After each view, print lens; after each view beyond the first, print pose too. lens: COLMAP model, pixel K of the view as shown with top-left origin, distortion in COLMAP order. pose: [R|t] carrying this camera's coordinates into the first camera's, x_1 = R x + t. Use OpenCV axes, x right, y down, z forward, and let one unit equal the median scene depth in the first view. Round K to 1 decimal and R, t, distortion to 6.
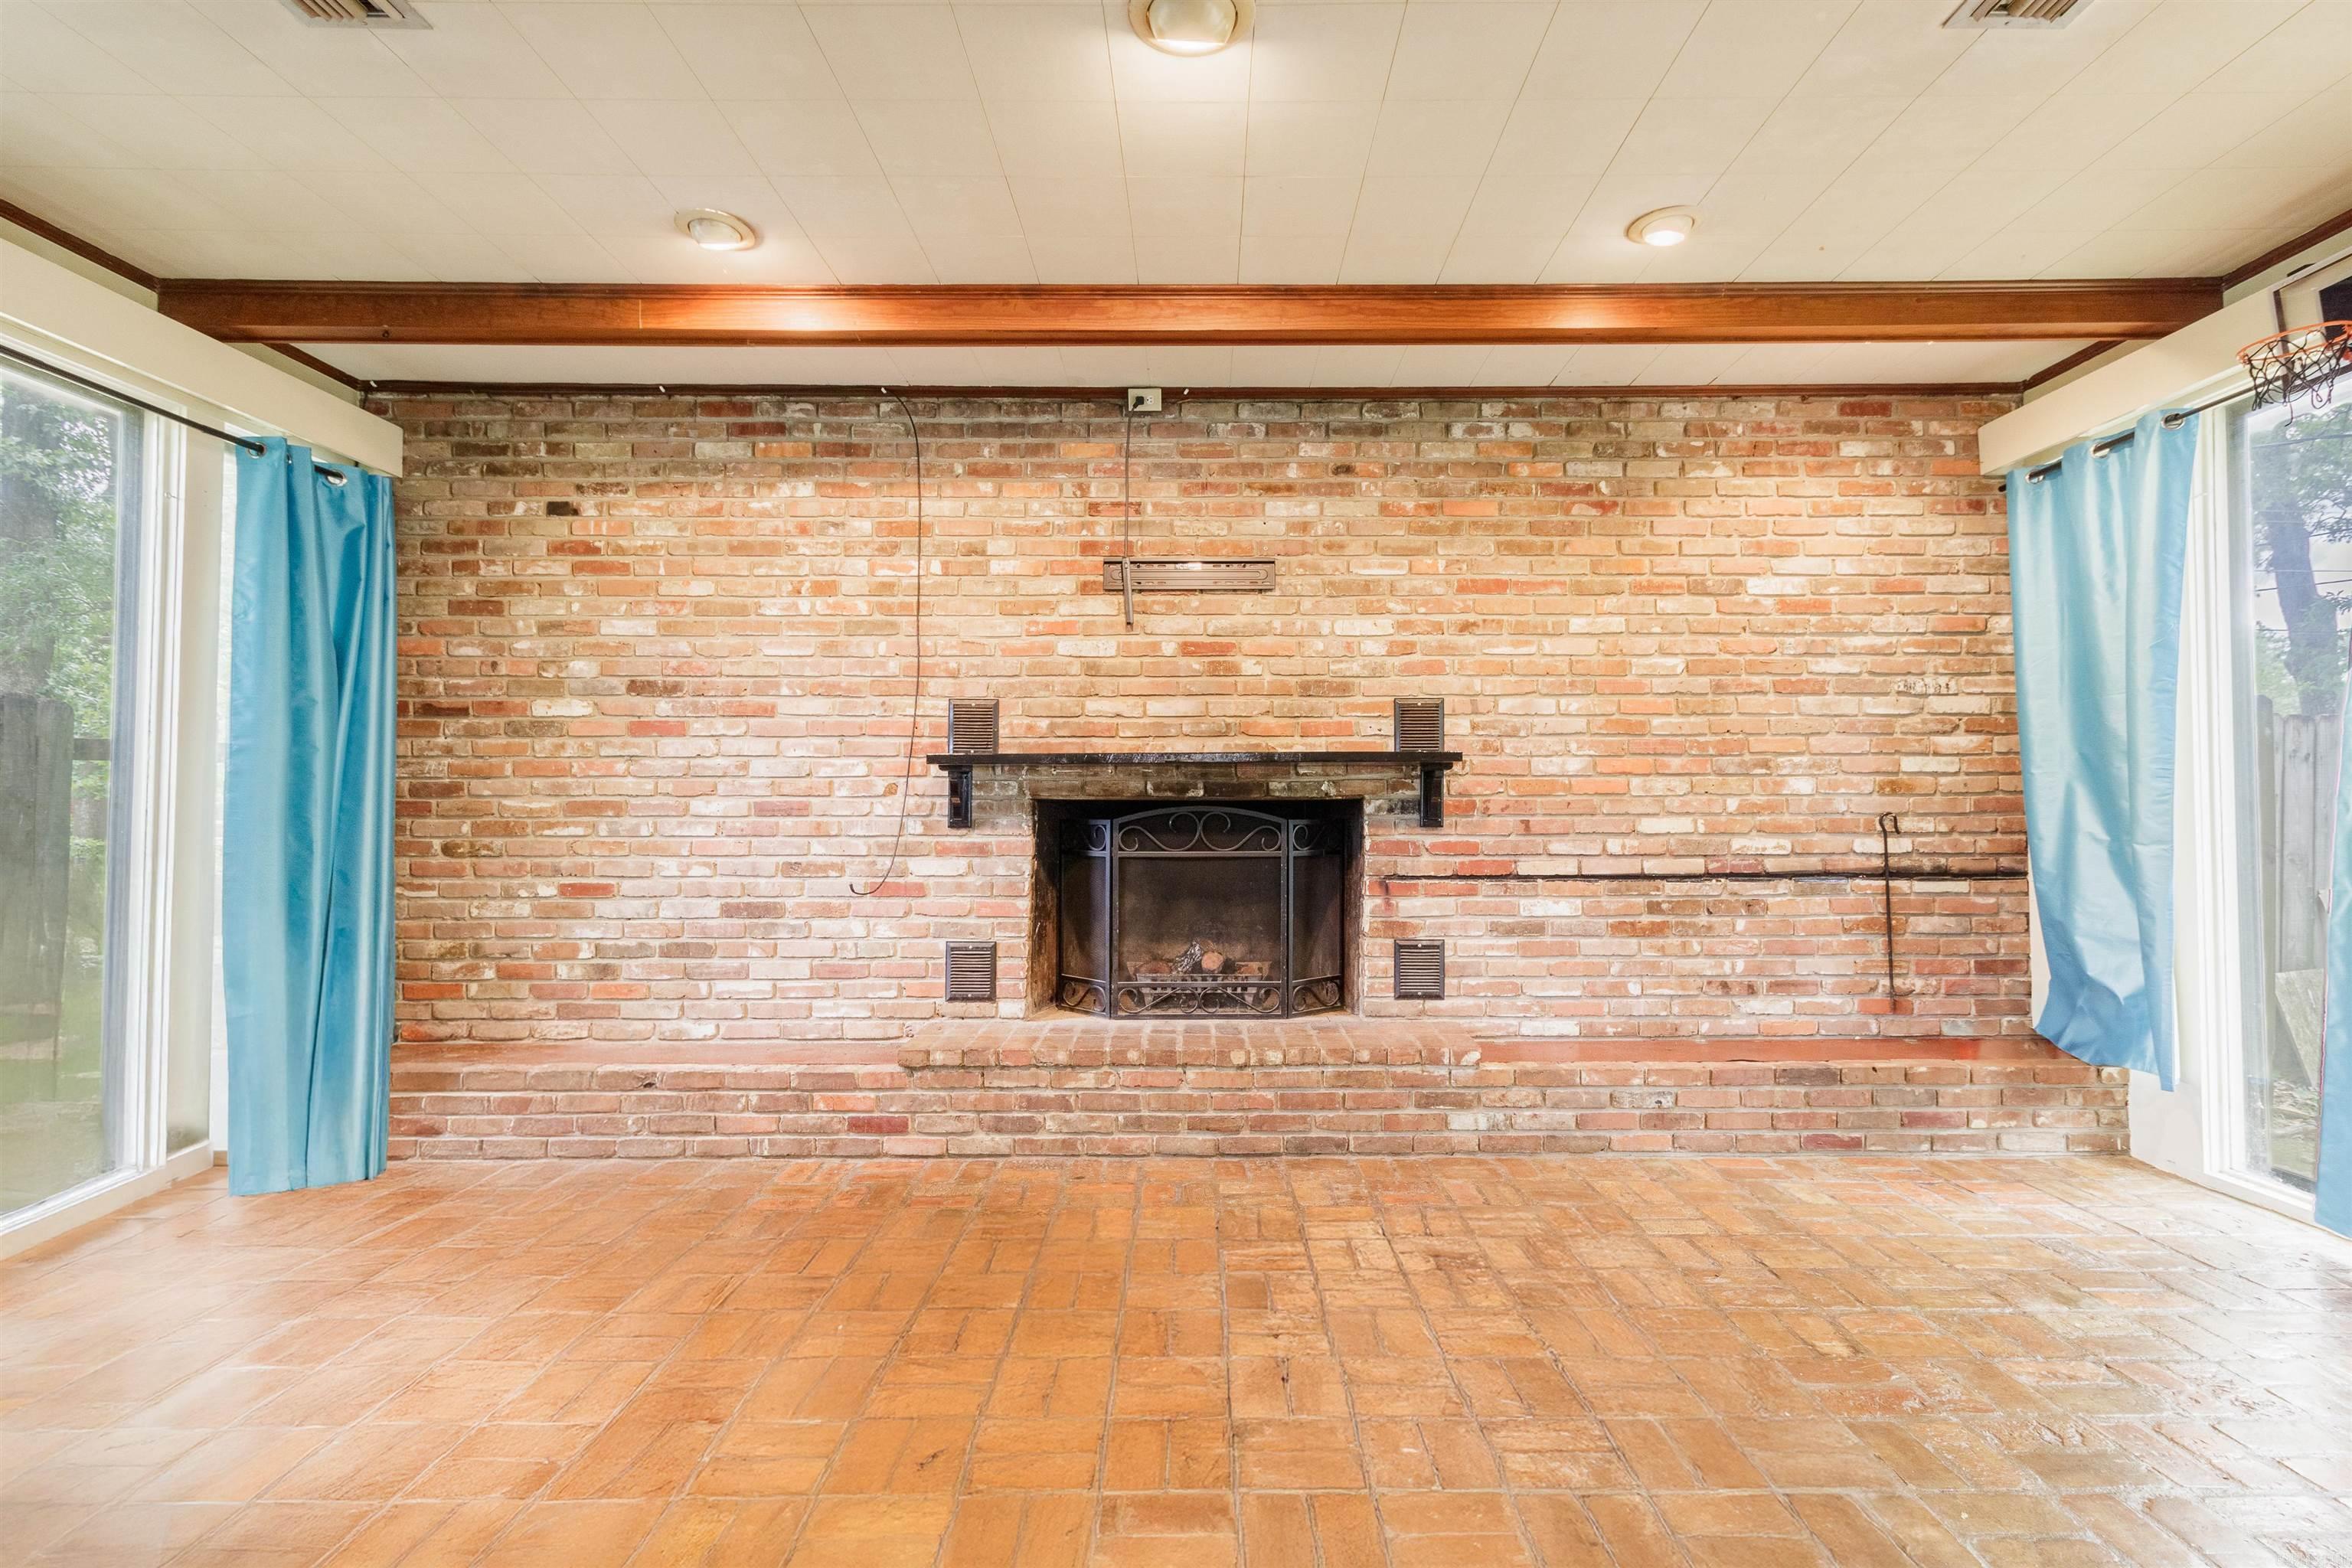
lens RADIAL K [[1128.4, 0, 1210.9], [0, 1128.4, 791.2], [0, 0, 1]] dist [0.005527, 0.002451]
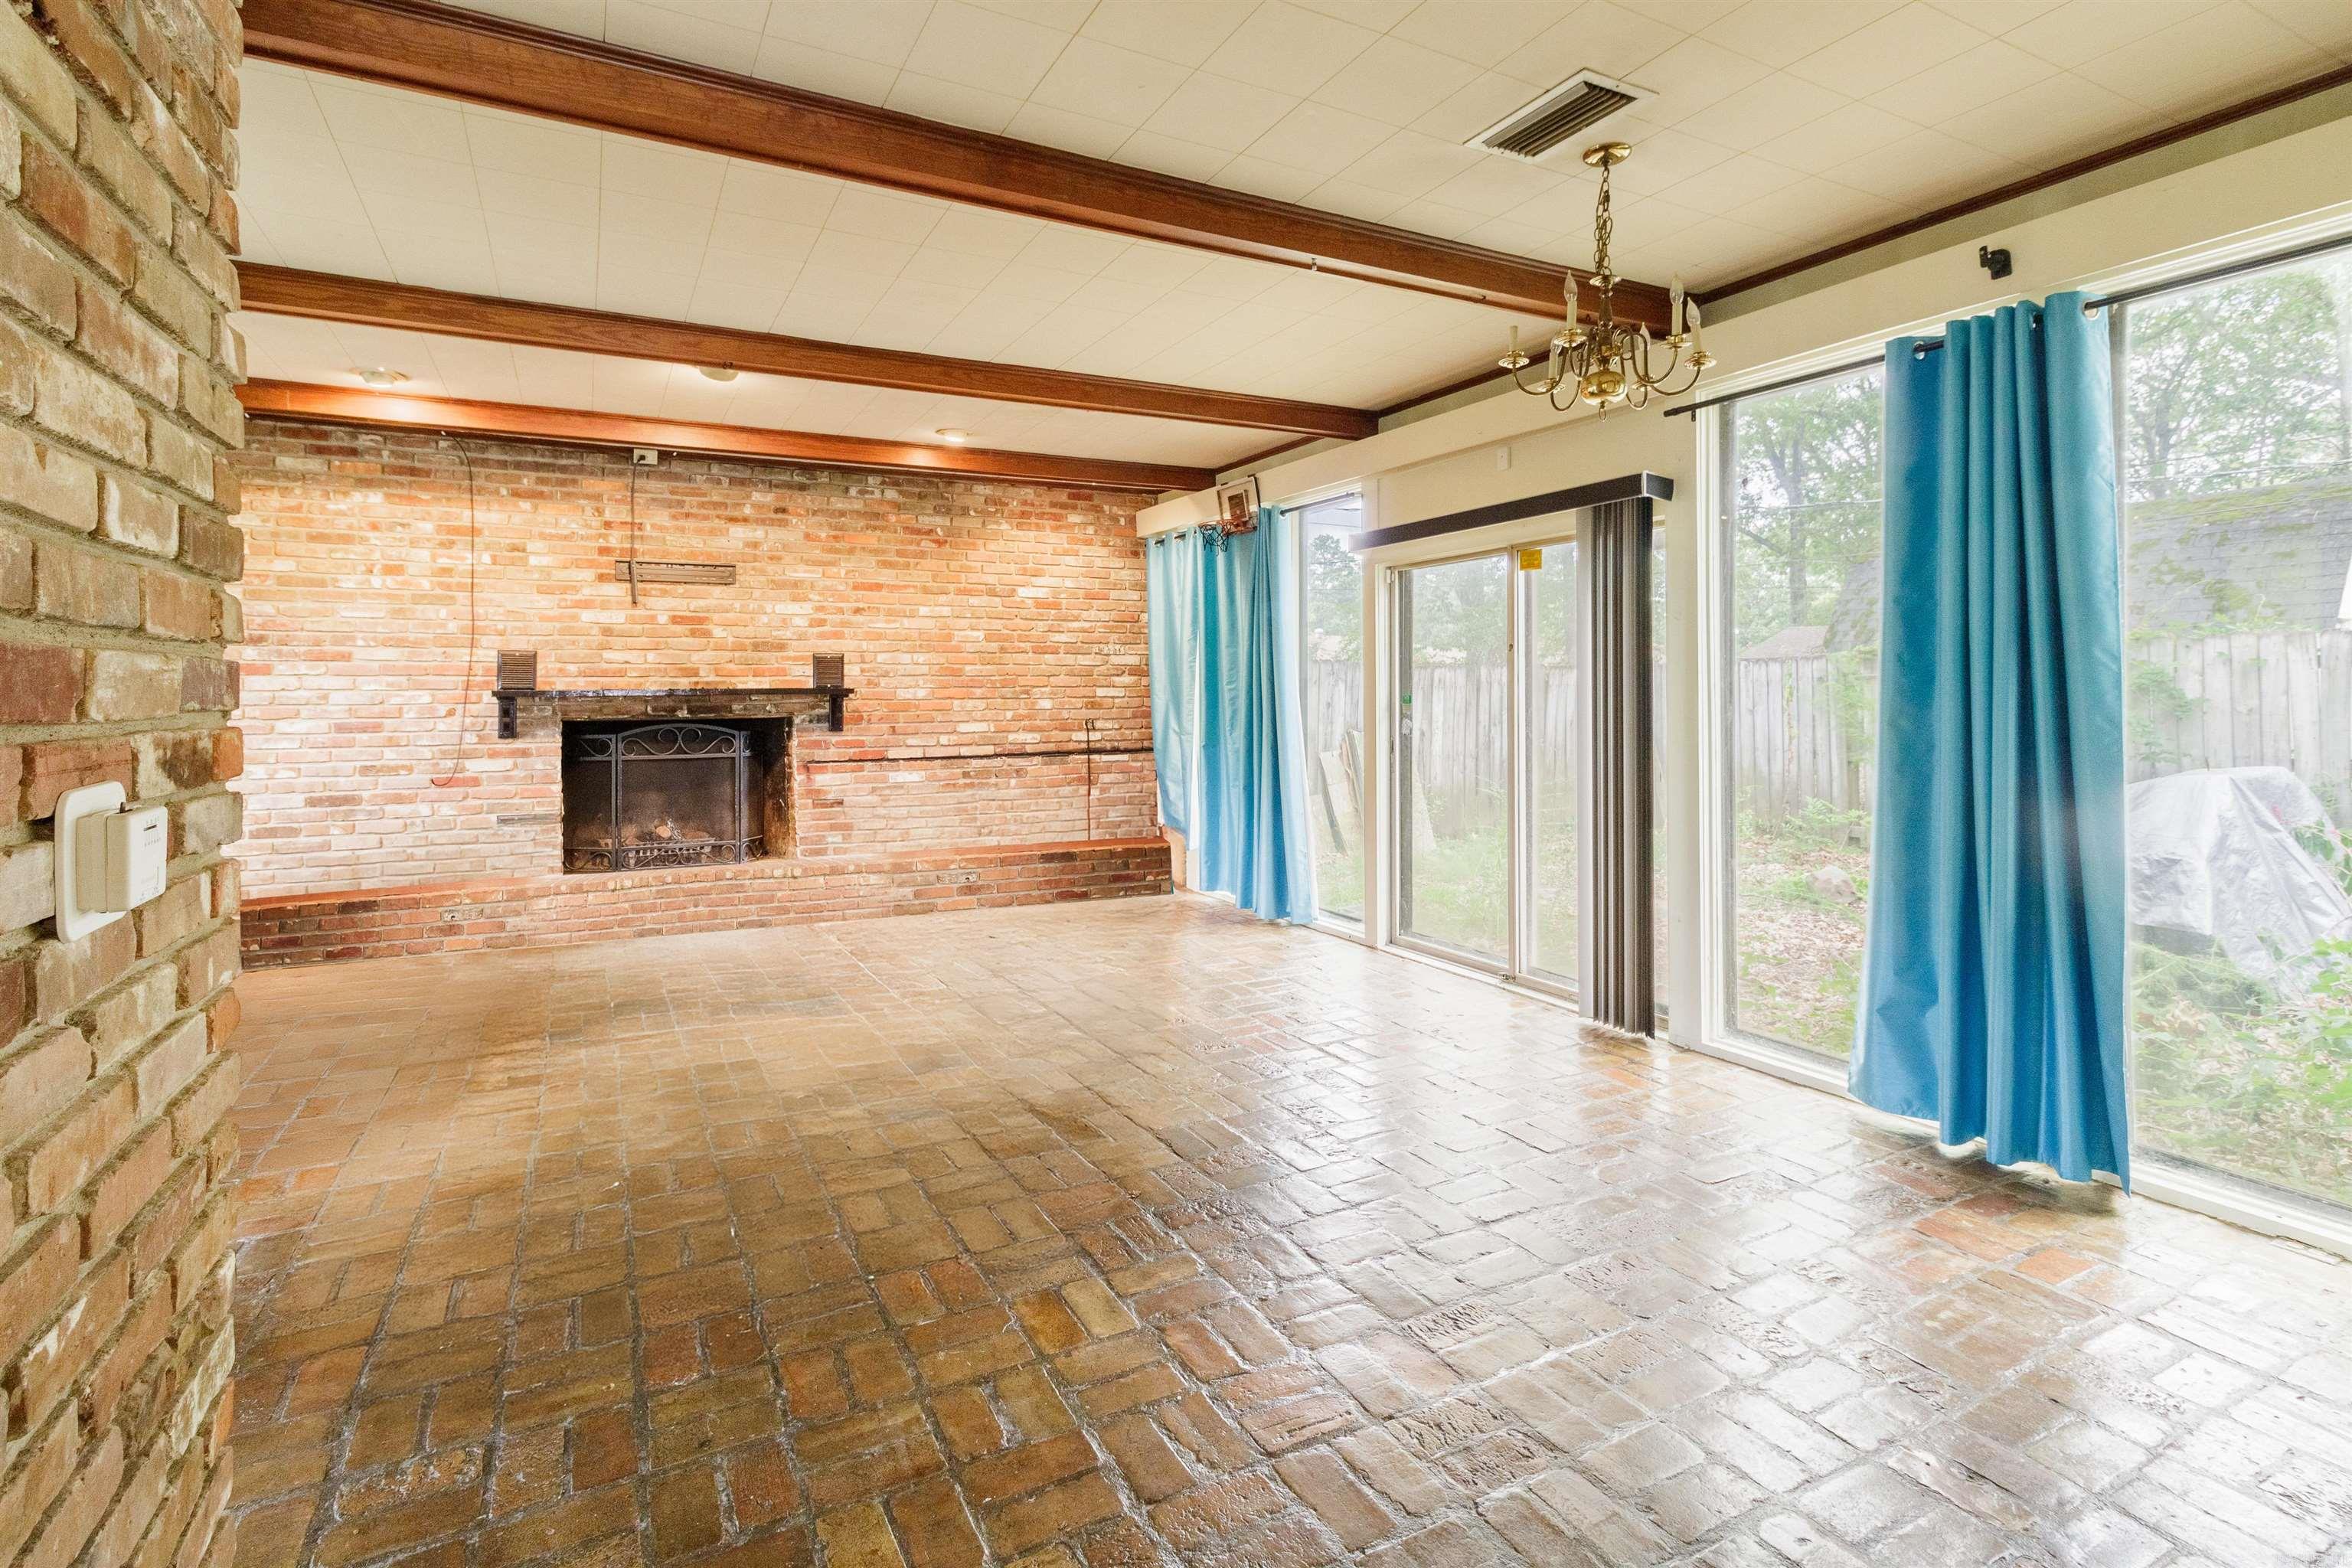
lens RADIAL K [[1128.4, 0, 1168.0], [0, 1128.4, 680.3], [0, 0, 1]] dist [0.005527, 0.002451]
pose [[0.890192, 0.001040, 0.455584, -0.125478], [-0.004779, 0.999964, 0.007054, -0.056529], [-0.455560, -0.008456, 0.890165, -0.693089]]
